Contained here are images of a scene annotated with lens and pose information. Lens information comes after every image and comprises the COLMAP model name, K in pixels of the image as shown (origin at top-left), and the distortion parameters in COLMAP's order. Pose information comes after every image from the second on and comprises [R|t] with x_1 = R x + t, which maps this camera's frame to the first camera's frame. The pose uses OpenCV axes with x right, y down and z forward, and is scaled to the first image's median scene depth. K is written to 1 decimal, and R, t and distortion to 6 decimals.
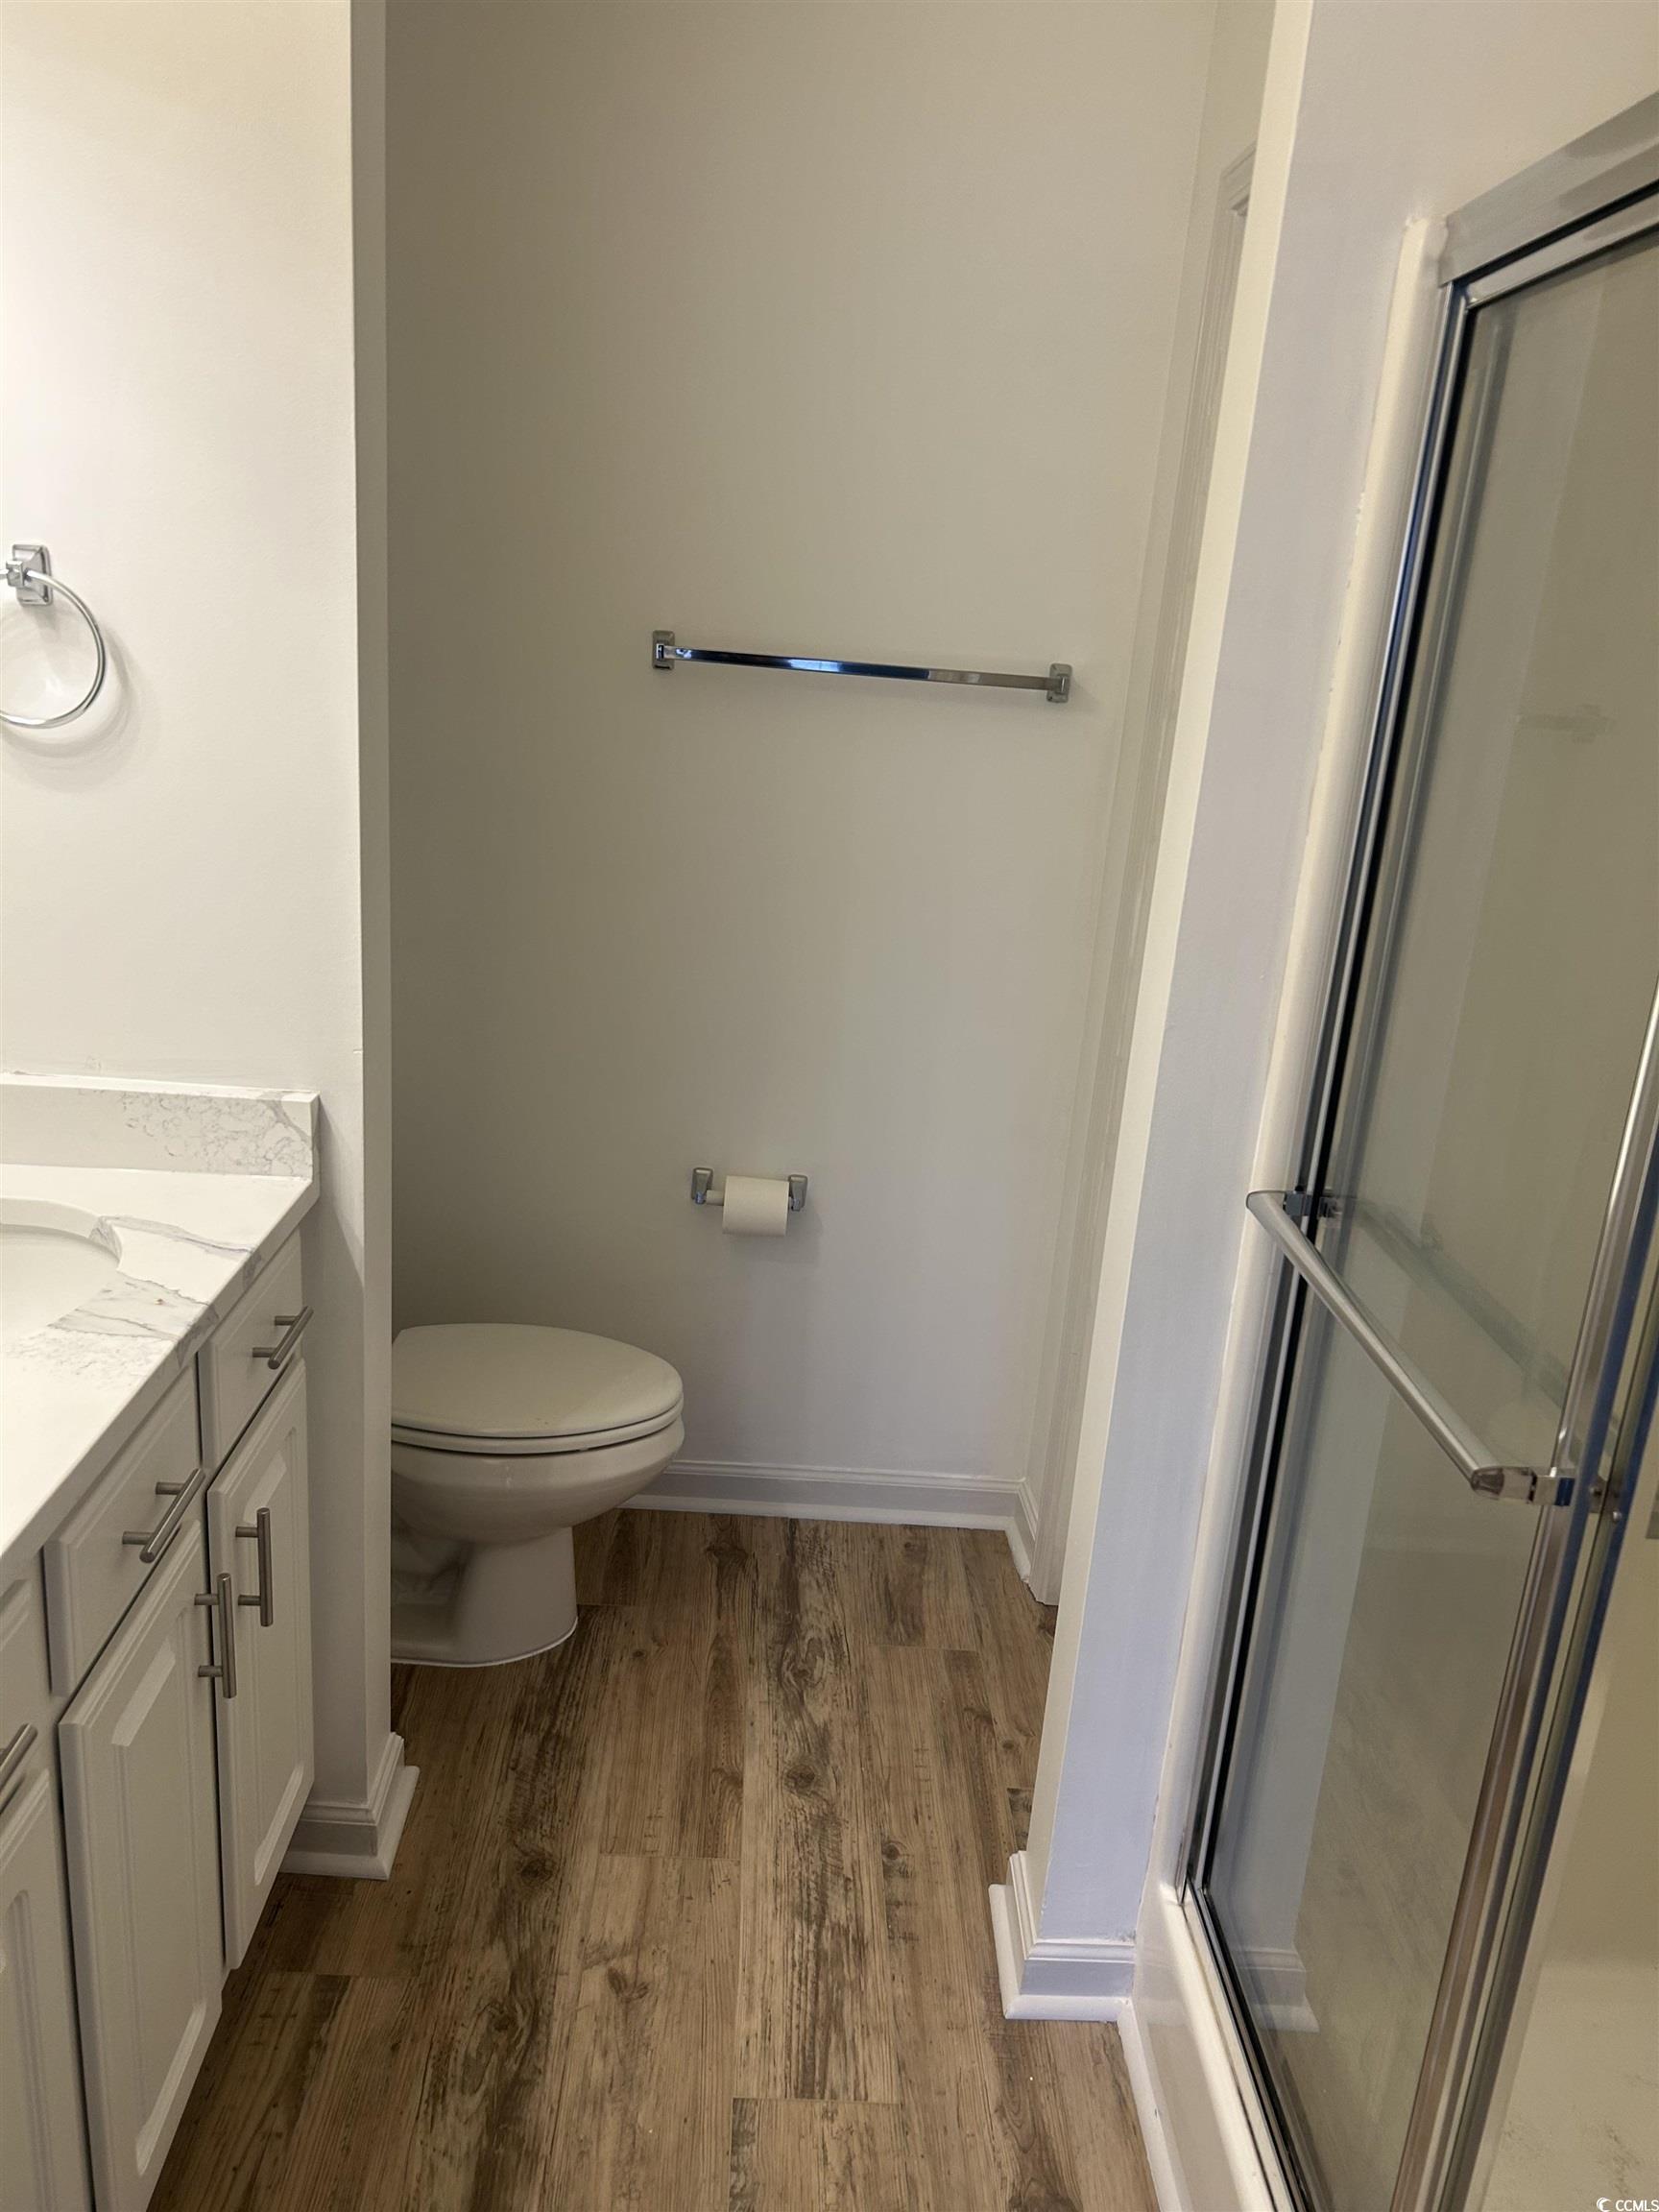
lens RADIAL K [[1685.6, 0, 829.5], [0, 1685.6, 1106.0], [0, 0, 1]] dist [0.059032, -0.073999]
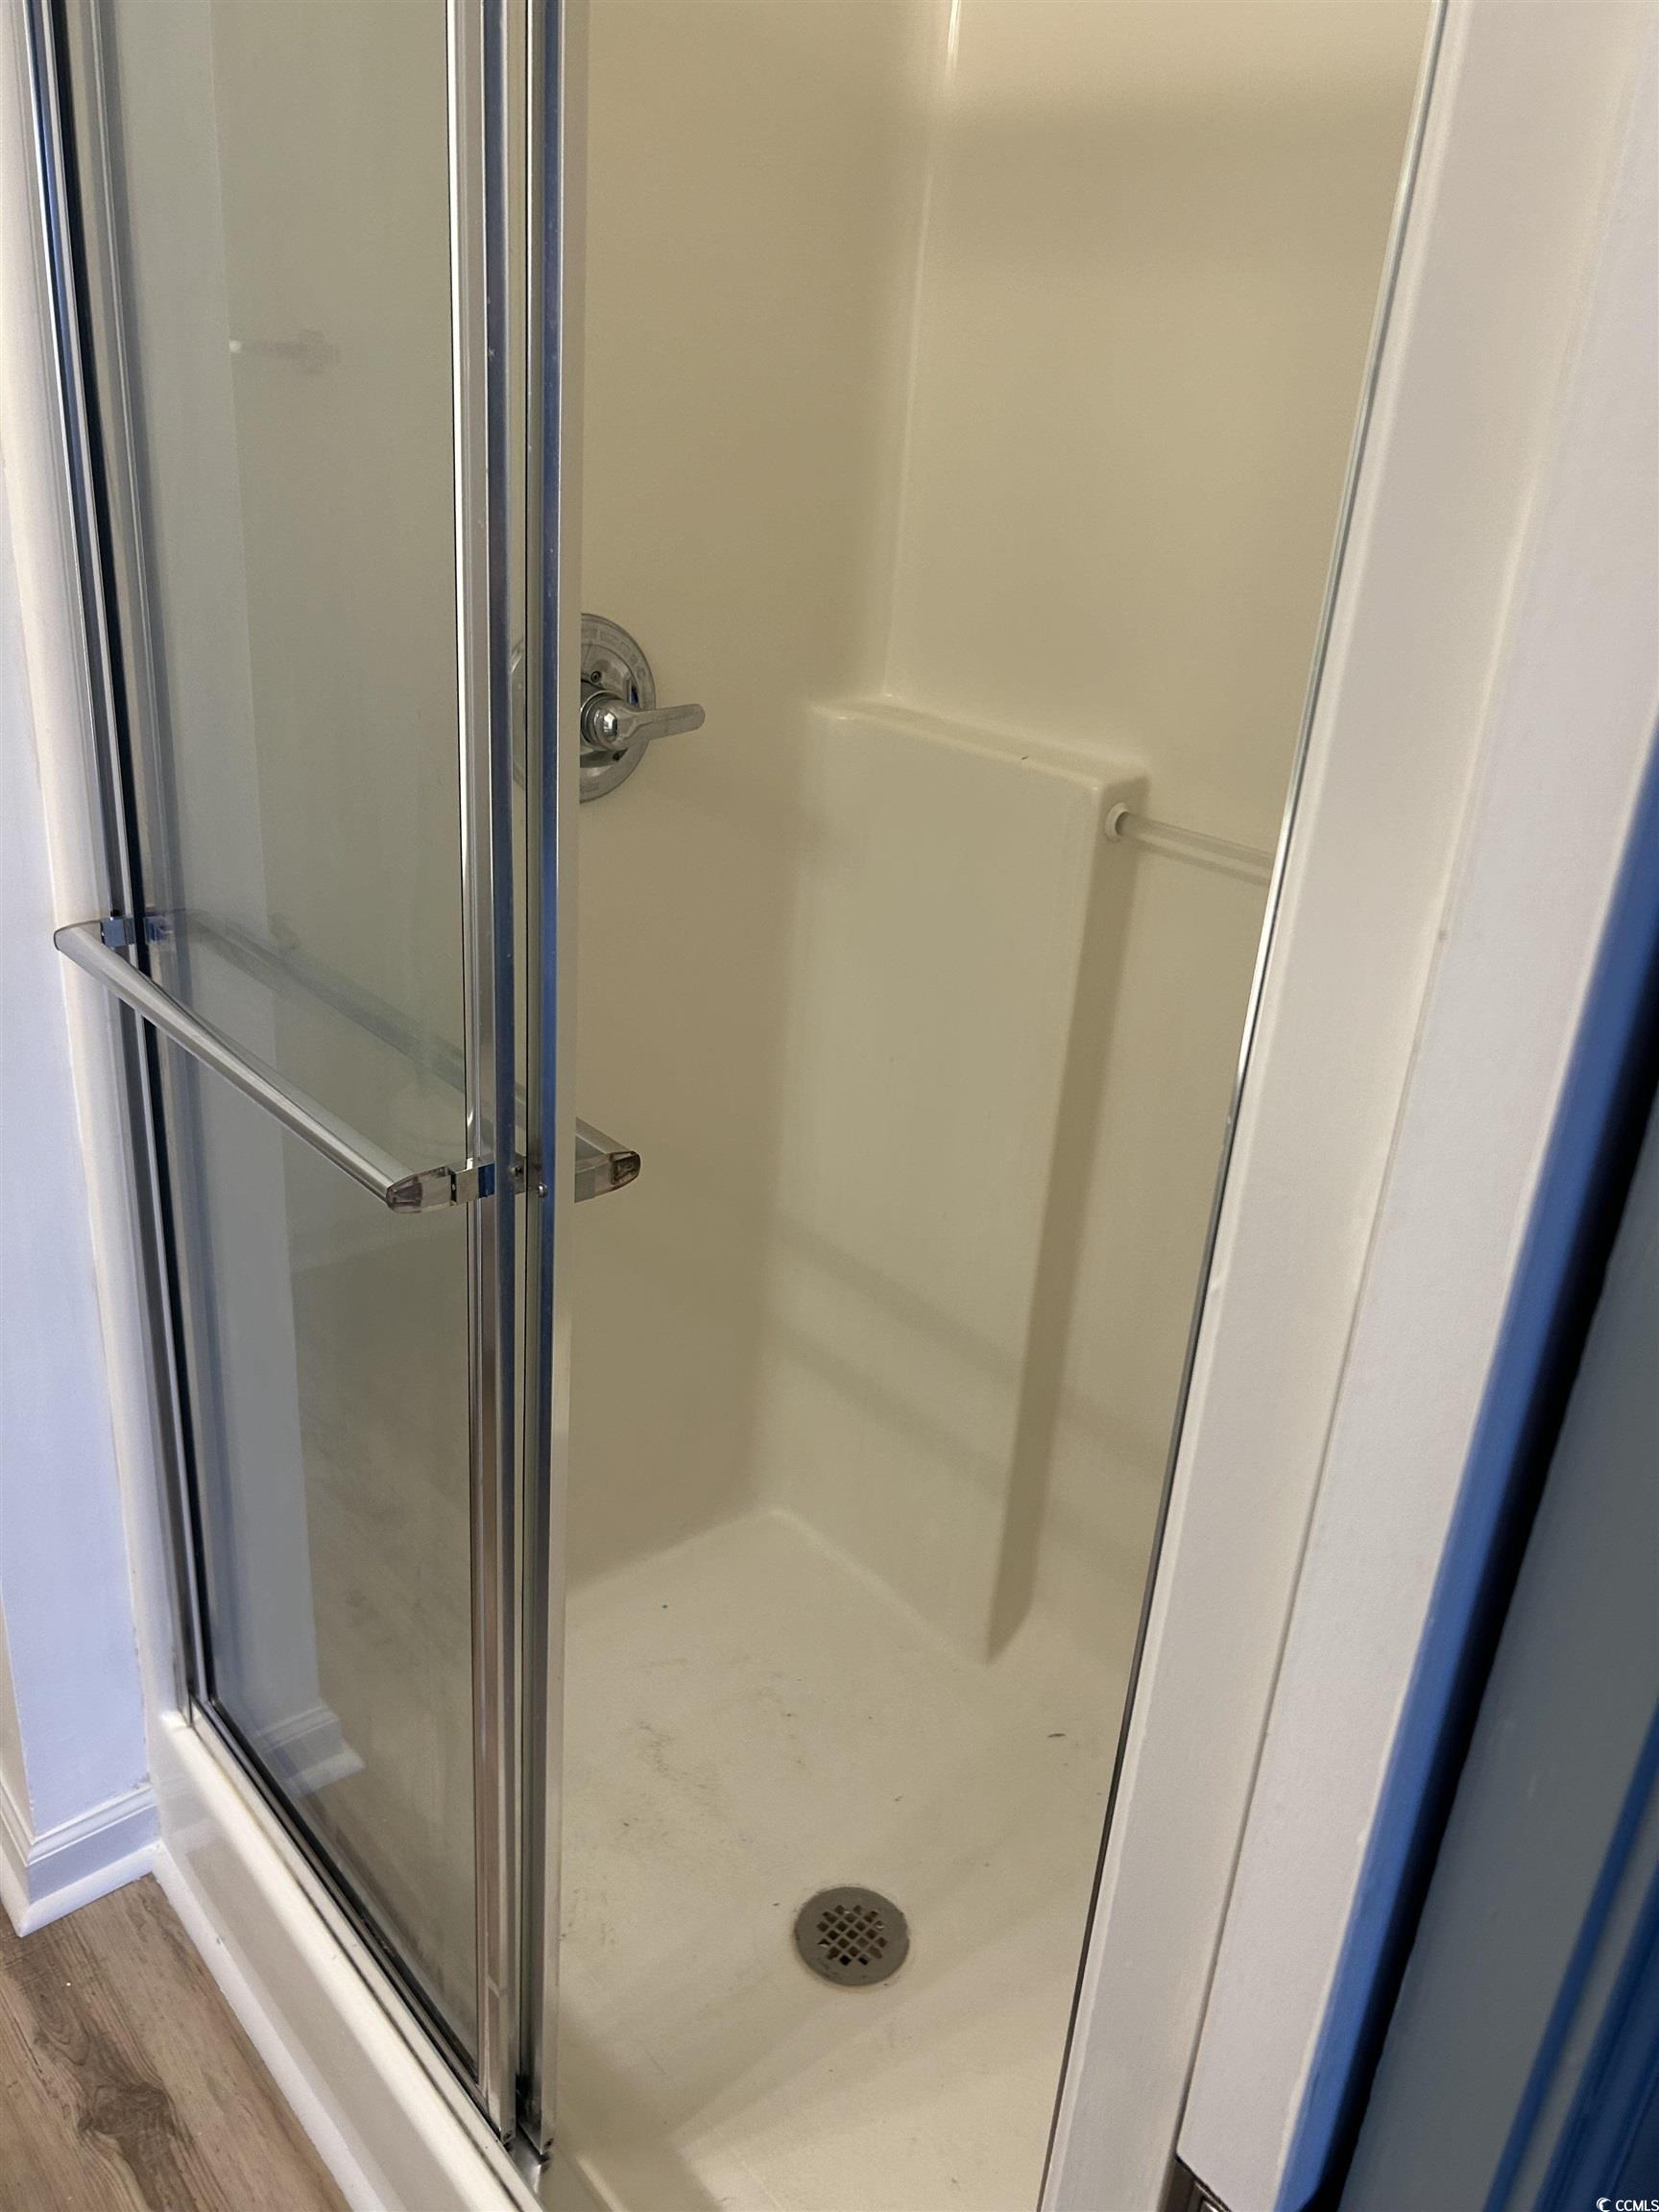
lens RADIAL K [[1685.6, 0, 829.5], [0, 1685.6, 1106.0], [0, 0, 1]] dist [0.059032, -0.073999]
pose [[0.776639, -0.266583, 0.570759, 0.050104], [0.168683, 0.960964, 0.219305, 0.016182], [-0.606941, -0.074043, 0.791290, 0.126456]]
